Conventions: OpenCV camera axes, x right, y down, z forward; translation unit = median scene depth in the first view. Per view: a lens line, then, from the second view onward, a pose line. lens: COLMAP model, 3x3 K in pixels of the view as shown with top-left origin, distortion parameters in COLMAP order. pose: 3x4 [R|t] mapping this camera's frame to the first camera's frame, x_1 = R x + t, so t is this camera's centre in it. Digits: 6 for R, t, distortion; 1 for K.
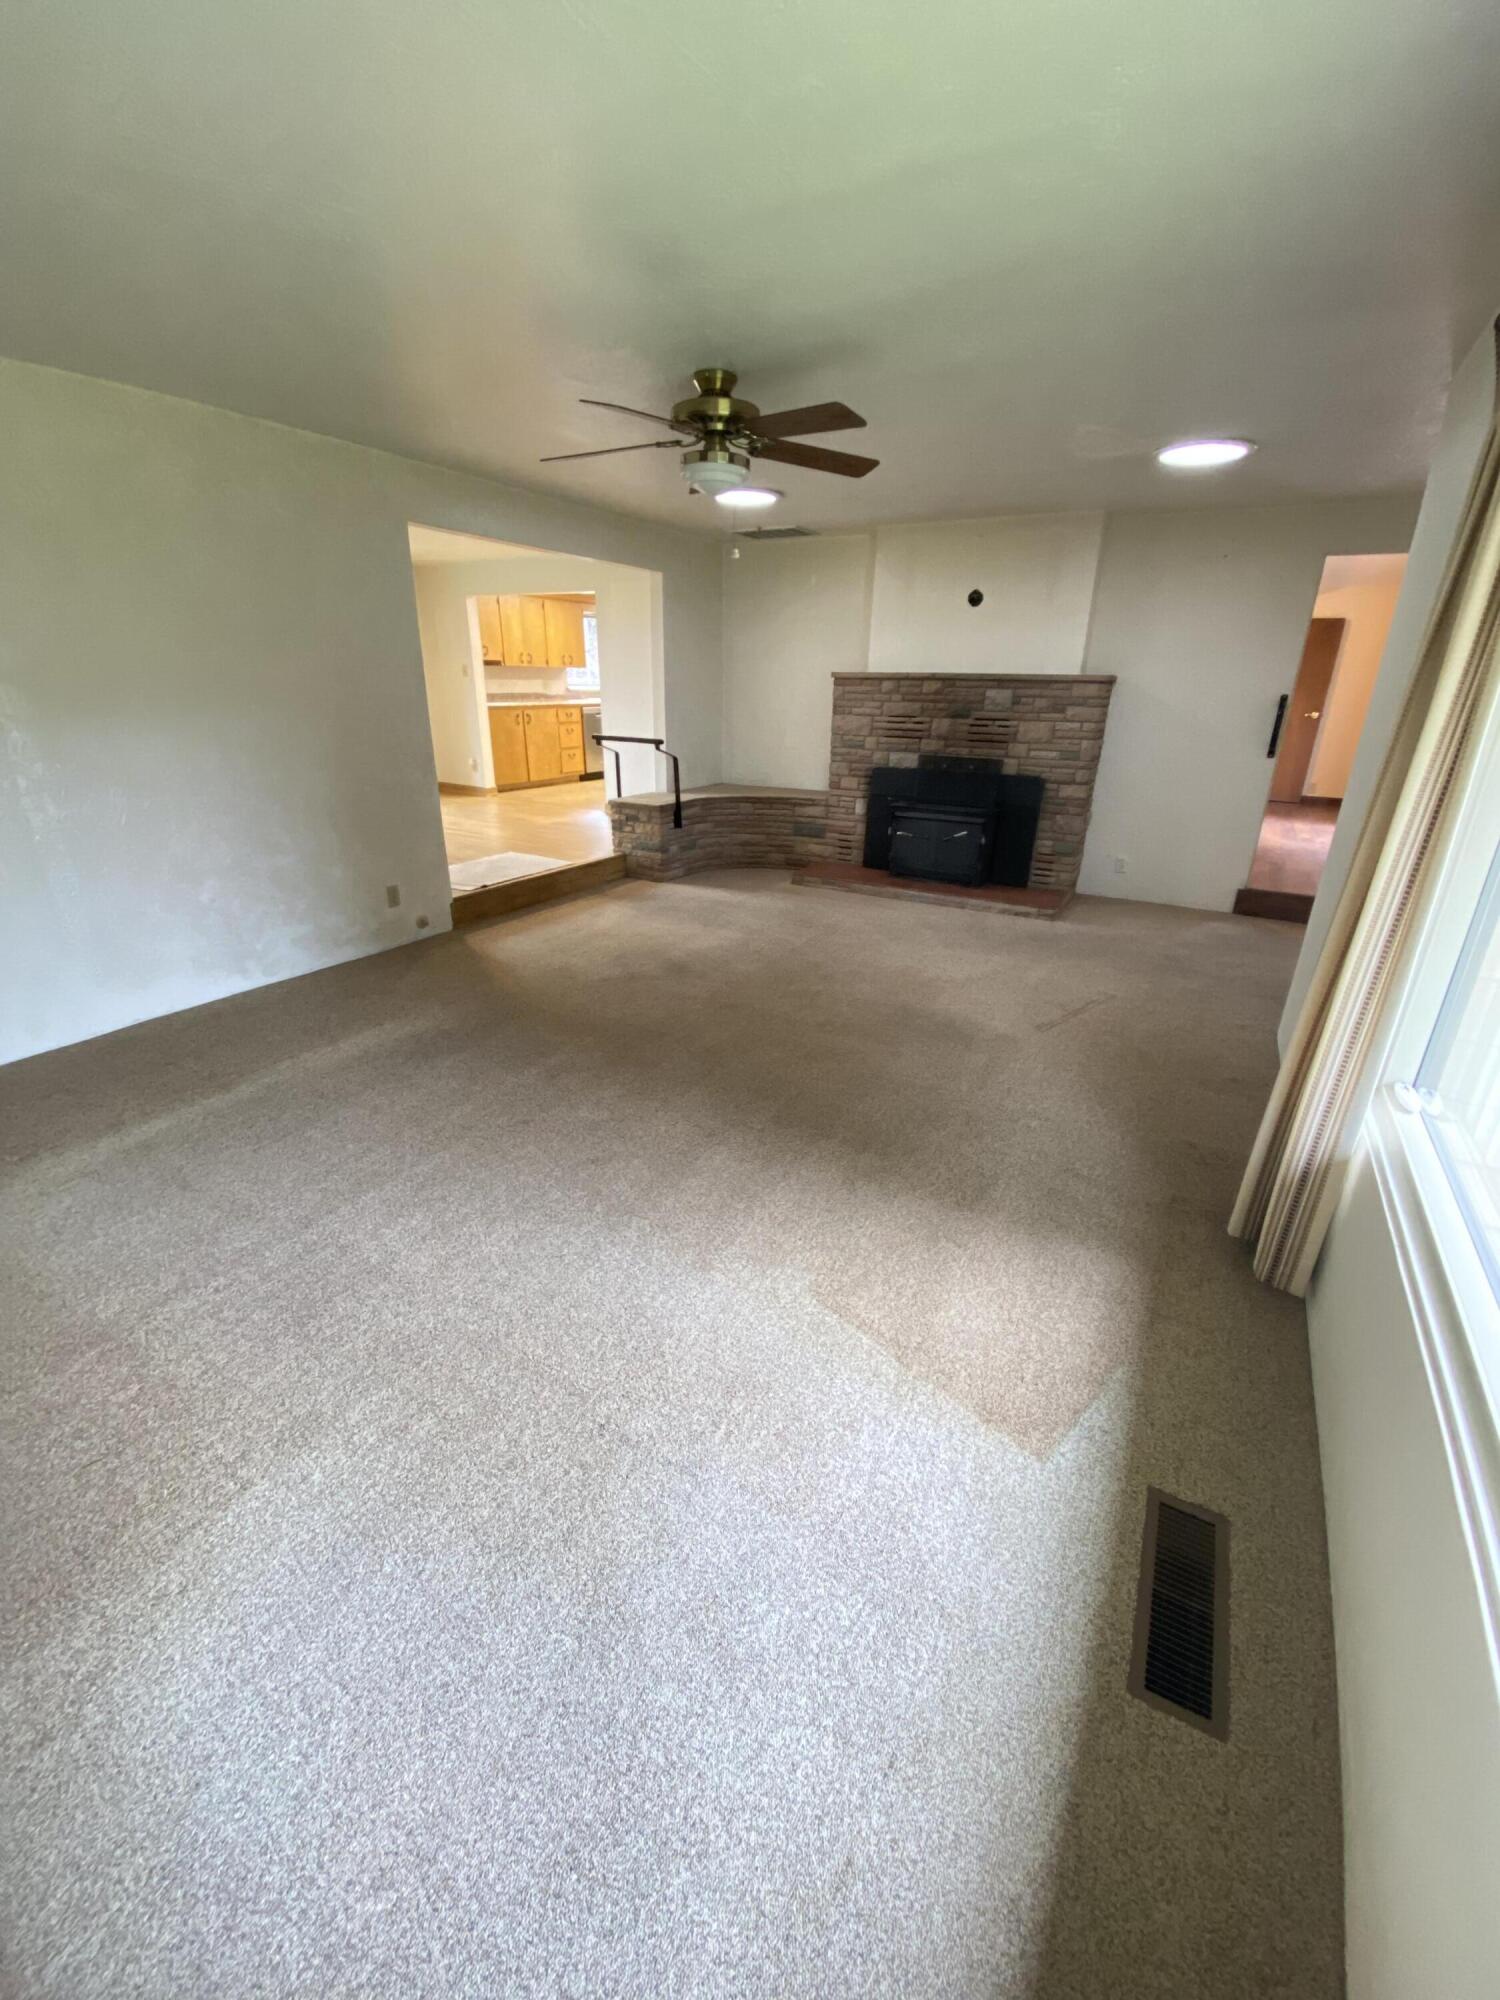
lens RADIAL K [[806.5, 0, 747.7], [0, 806.5, 1007.9], [0, 0, 1]] dist [0.023439, -0.024679]
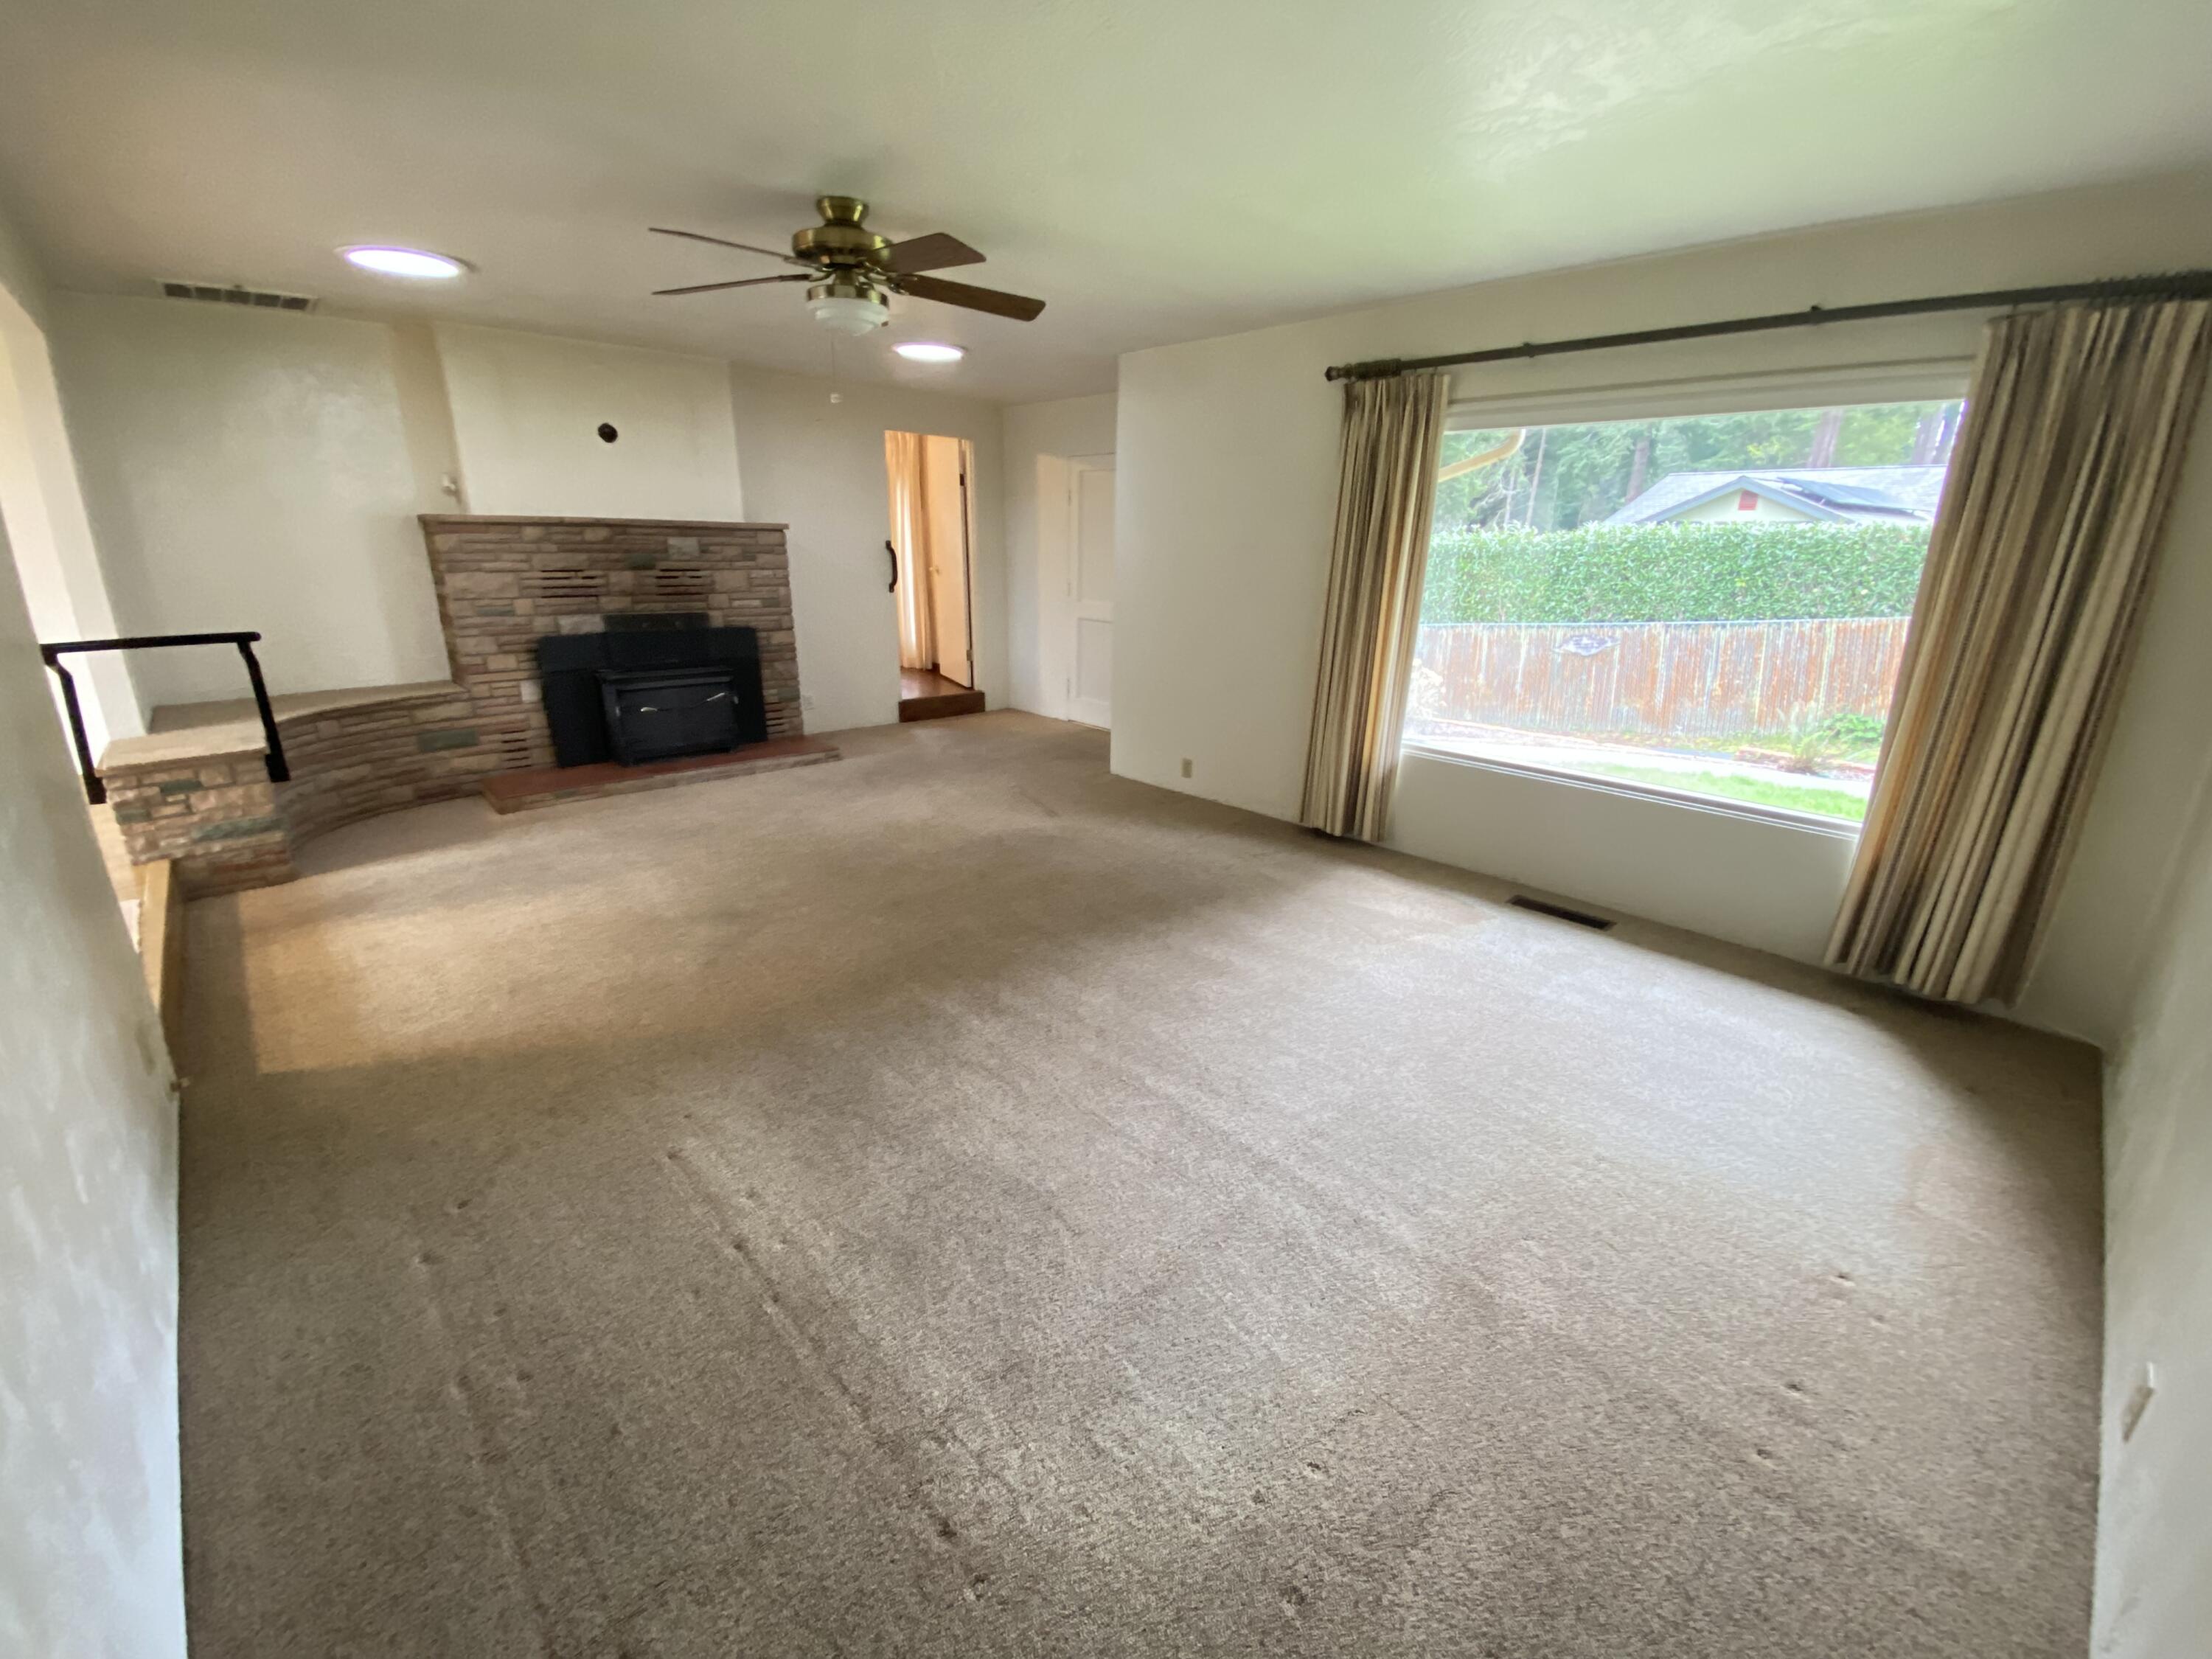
lens RADIAL K [[902.7, 0, 1109.4], [0, 902.7, 829.9], [0, 0, 1]] dist [0.021993, -0.037881]
pose [[0.262227, -0.303192, 0.916139, -0.578684], [0.340700, 0.917313, 0.206062, -0.137822], [-0.902862, 0.258093, 0.343842, 0.302719]]
